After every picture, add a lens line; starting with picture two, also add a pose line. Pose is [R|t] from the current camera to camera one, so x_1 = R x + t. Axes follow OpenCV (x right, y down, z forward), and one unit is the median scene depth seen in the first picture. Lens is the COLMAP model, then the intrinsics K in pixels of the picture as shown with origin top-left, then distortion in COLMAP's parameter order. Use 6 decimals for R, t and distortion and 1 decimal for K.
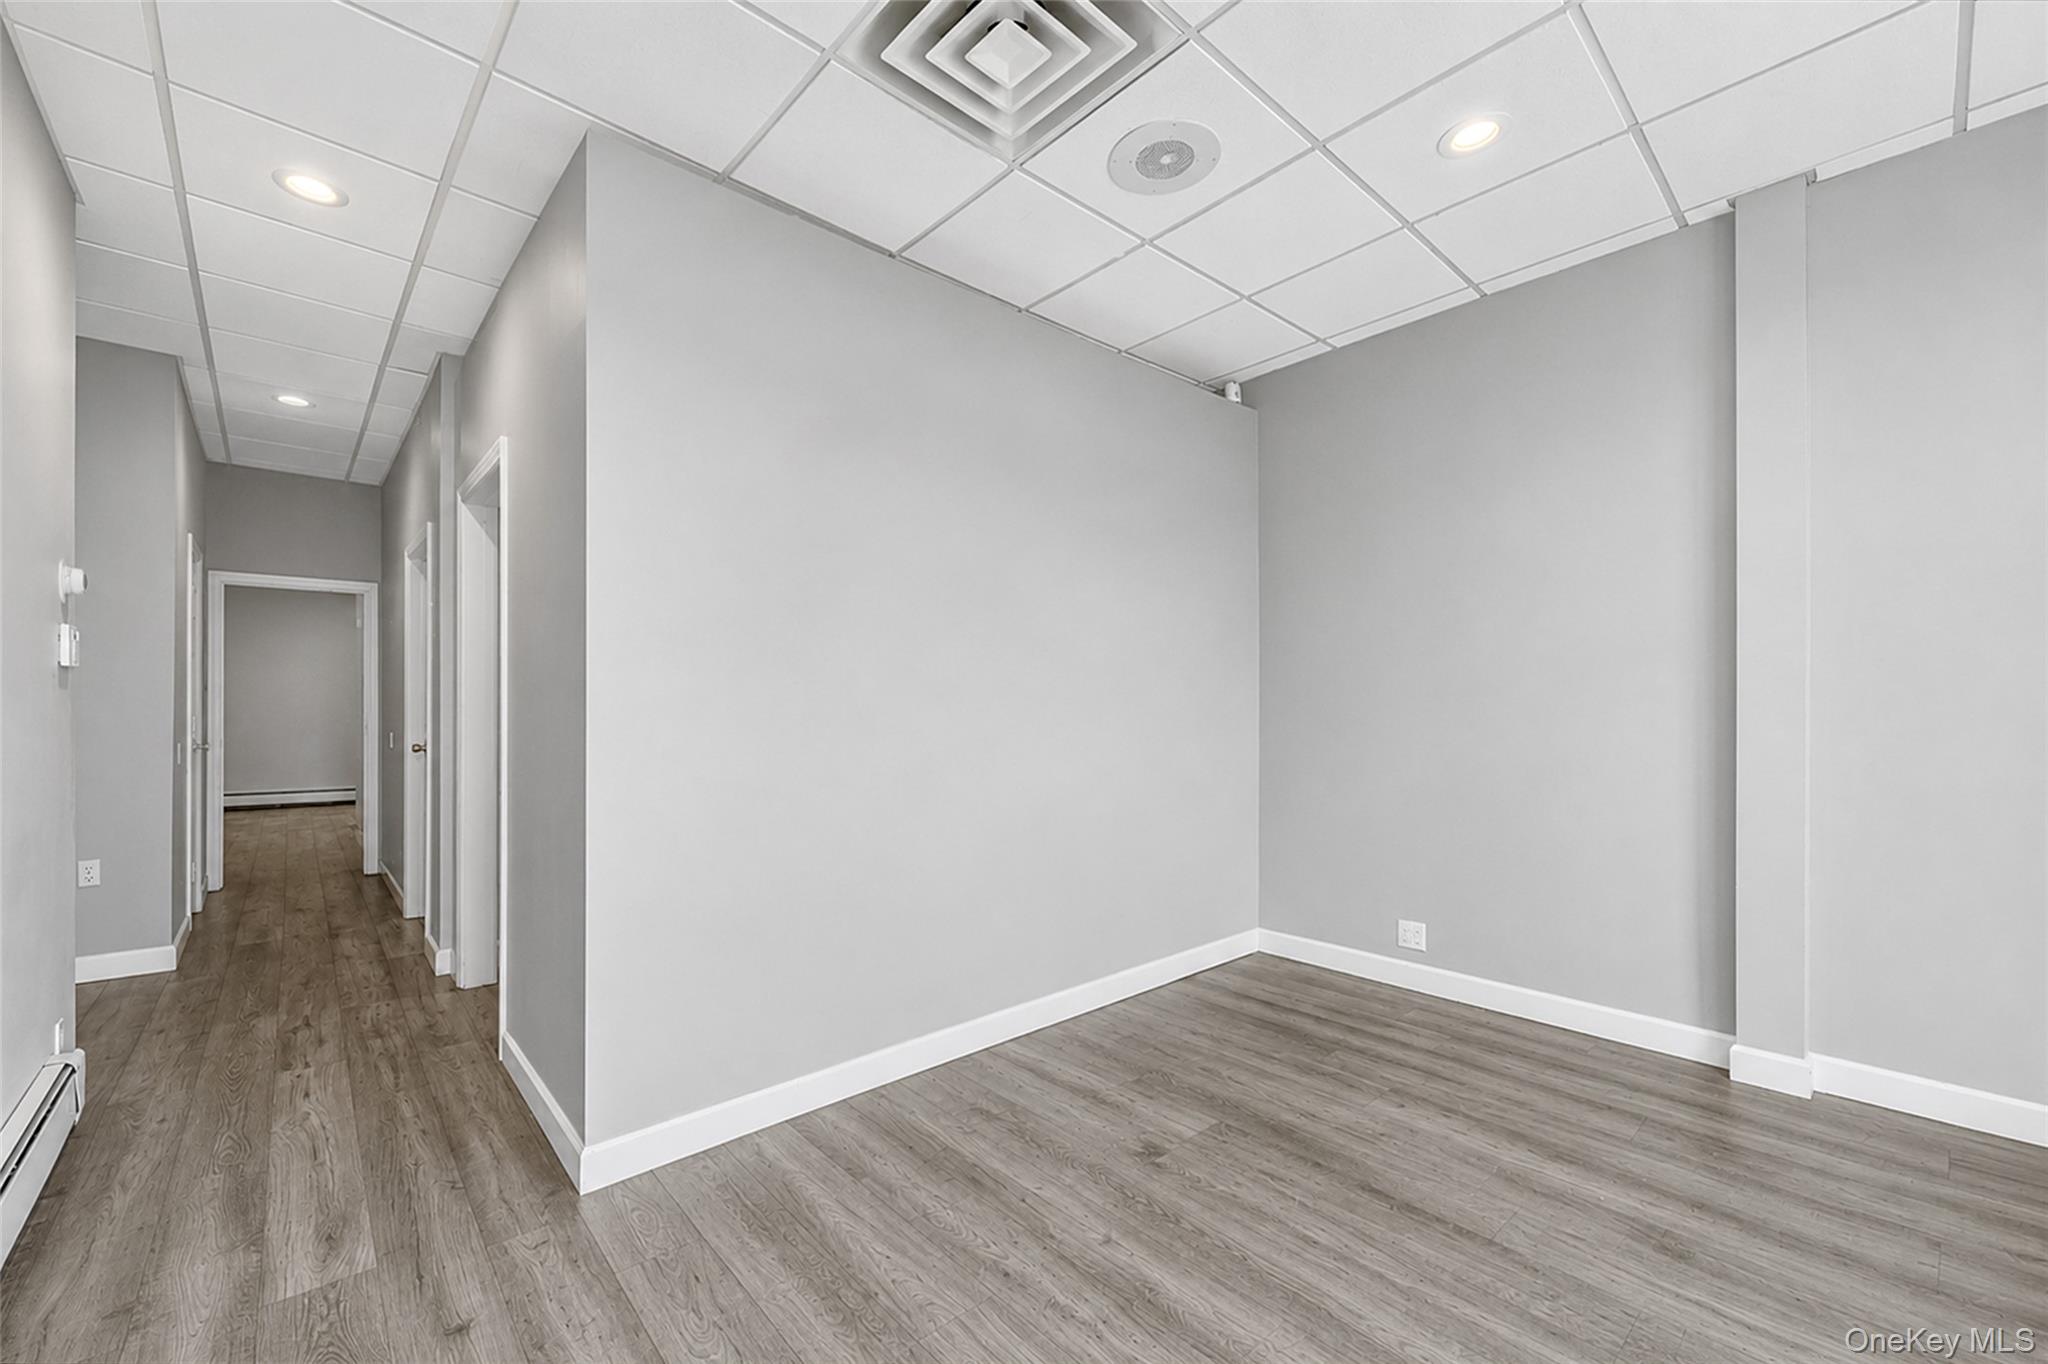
lens RADIAL K [[833.9, 0, 1024.0], [0, 833.9, 682.0], [0, 0, 1]] dist [0.000456, 0.000125]
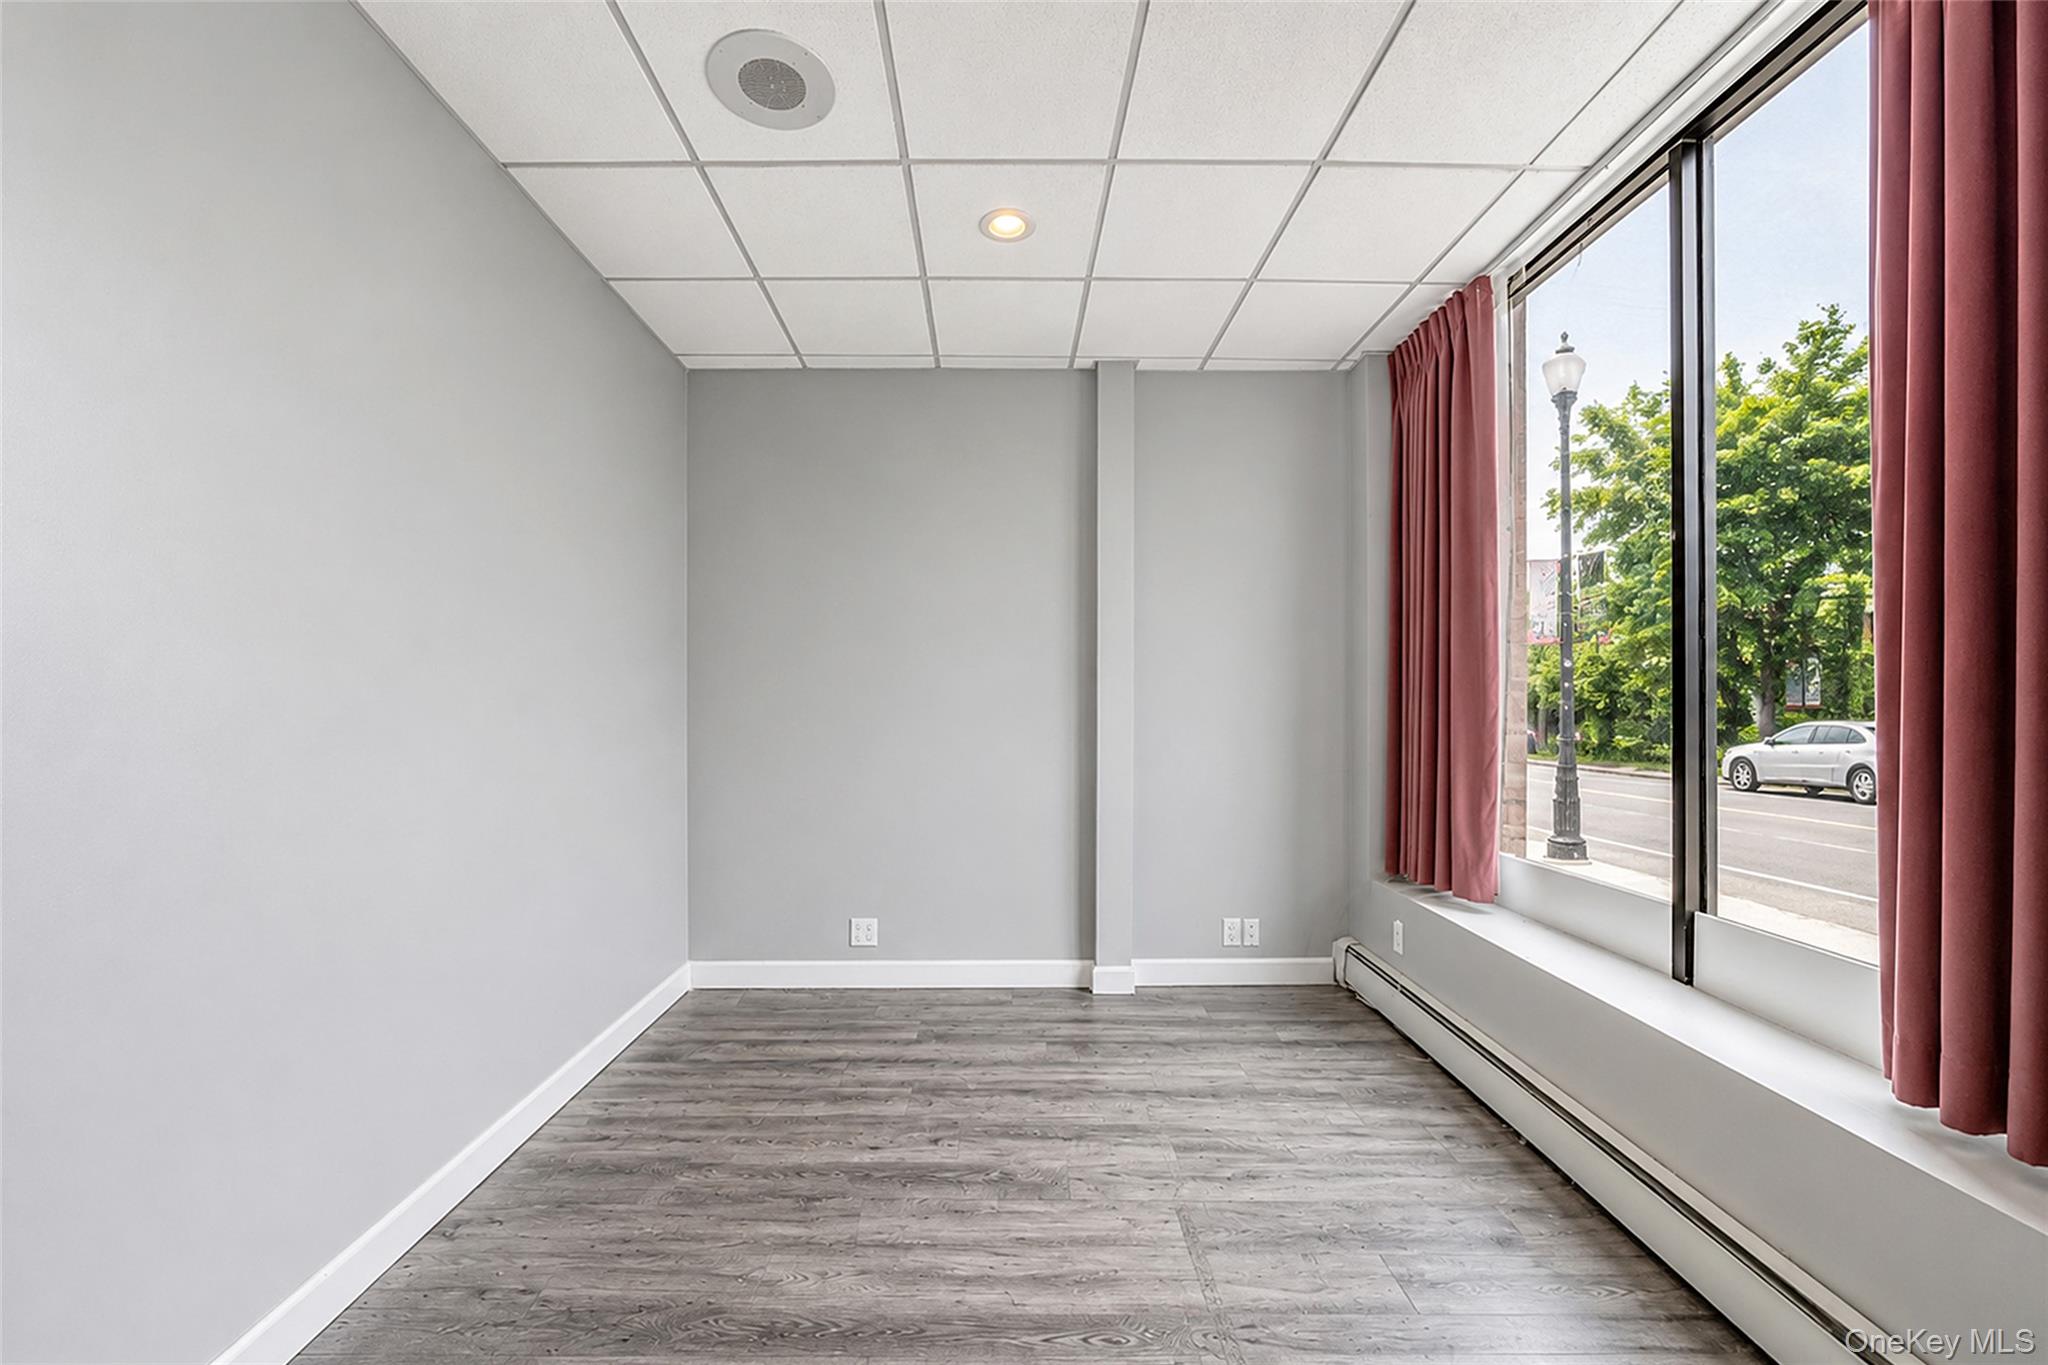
lens RADIAL K [[780.8, 0, 1024.0], [0, 780.8, 682.5], [0, 0, 1]] dist [0.001043, 0.000078]
pose [[0.656731, 0.039489, 0.753091, -0.202026], [-0.023814, 0.999216, -0.031628, 0.009308], [-0.753749, 0.002837, 0.657156, 0.231745]]
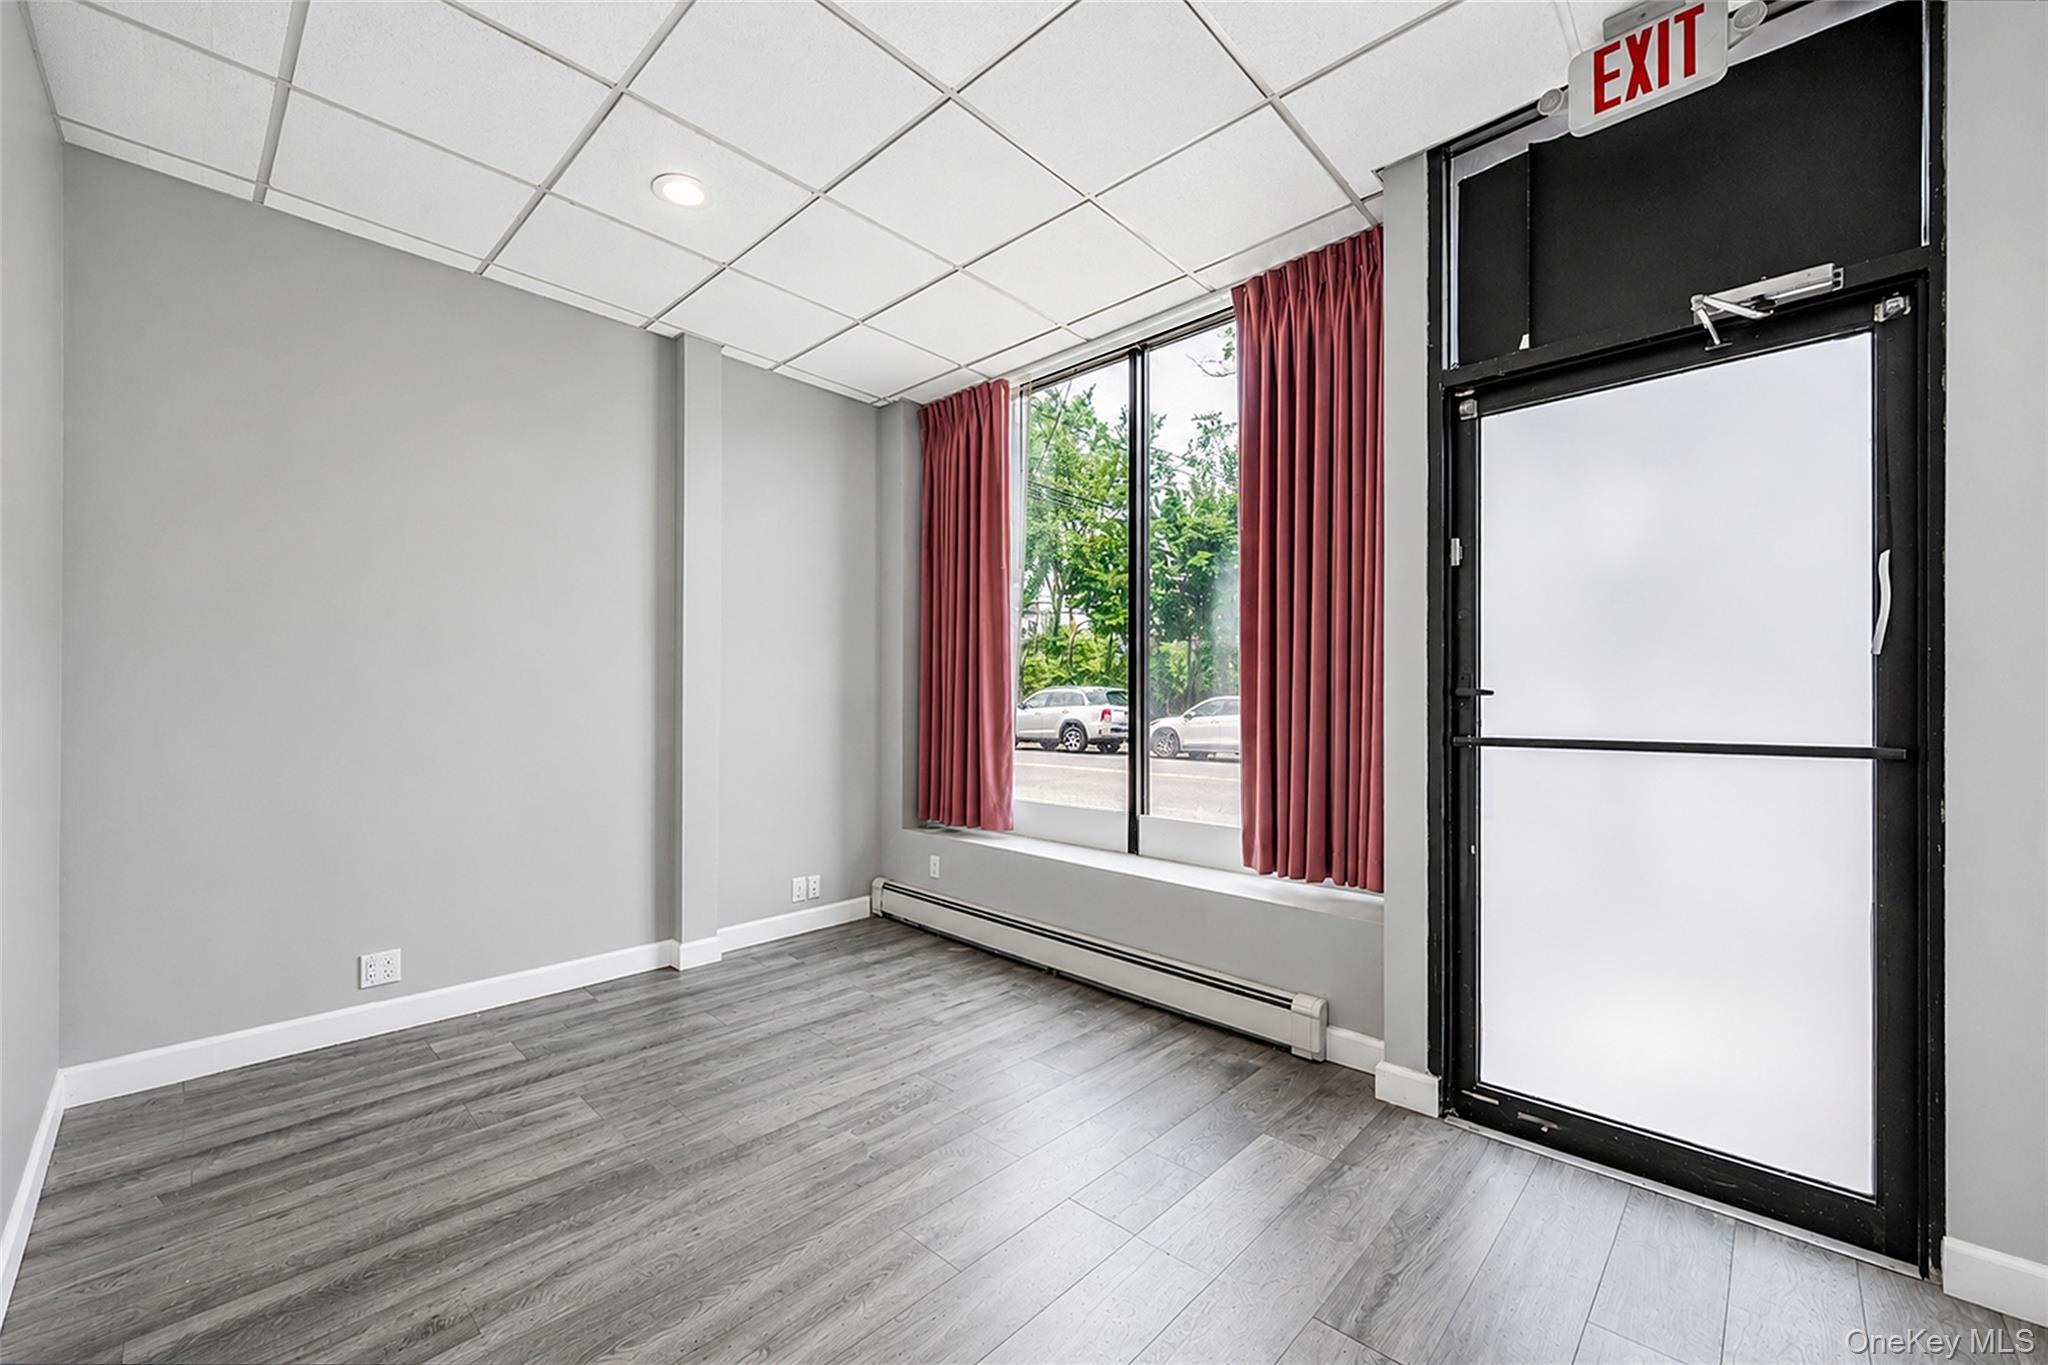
lens RADIAL K [[774.2, 0, 1022.0], [0, 774.2, 697.5], [0, 0, 1]] dist [-0.000320, 0.000121]
pose [[-0.075842, 0.002812, 0.997116, -0.460642], [-0.034218, 0.999400, -0.005421, 0.009368], [-0.996533, -0.034531, -0.075700, 0.520965]]
